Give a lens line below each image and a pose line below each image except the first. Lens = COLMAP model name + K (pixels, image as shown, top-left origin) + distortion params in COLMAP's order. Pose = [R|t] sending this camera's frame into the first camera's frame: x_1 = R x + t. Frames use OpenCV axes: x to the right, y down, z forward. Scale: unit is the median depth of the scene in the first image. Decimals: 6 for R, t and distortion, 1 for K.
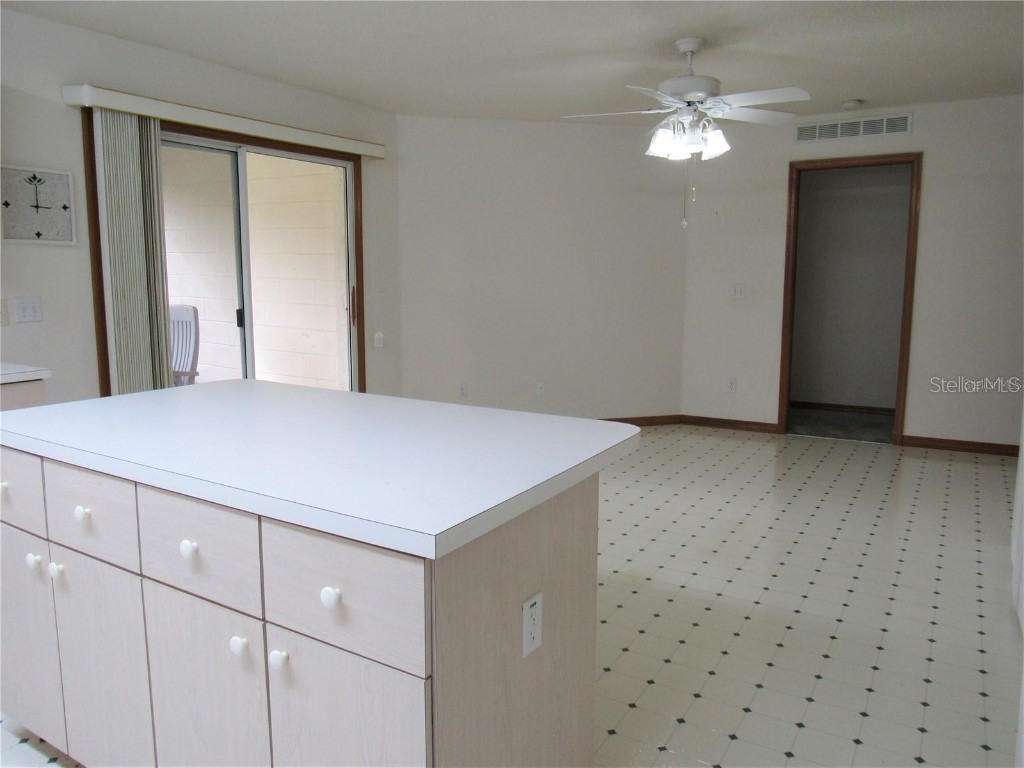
lens RADIAL K [[746.3, 0, 512.0], [0, 746.3, 384.0], [0, 0, 1]] dist [-0.004577, -0.004209]
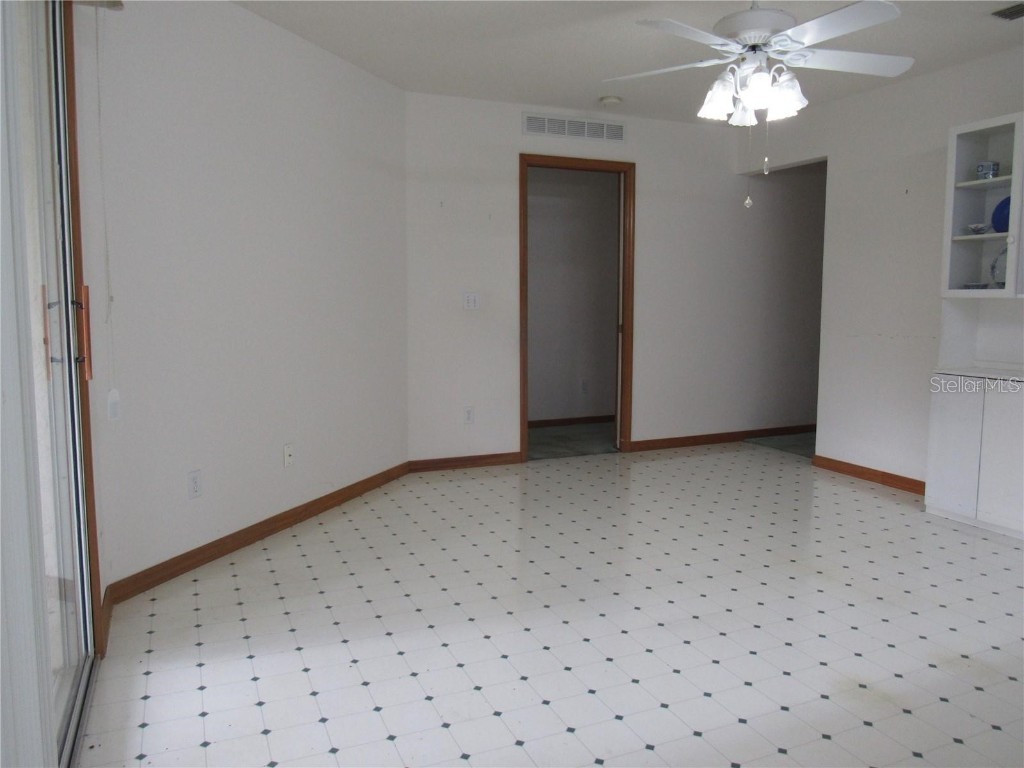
lens RADIAL K [[746.3, 0, 512.0], [0, 746.3, 384.0], [0, 0, 1]] dist [-0.004577, -0.004209]
pose [[0.568167, -0.083834, 0.818632, -0.393762], [0.122013, 0.992384, 0.016944, -0.045500], [-0.813817, 0.090257, 0.574069, 0.549434]]
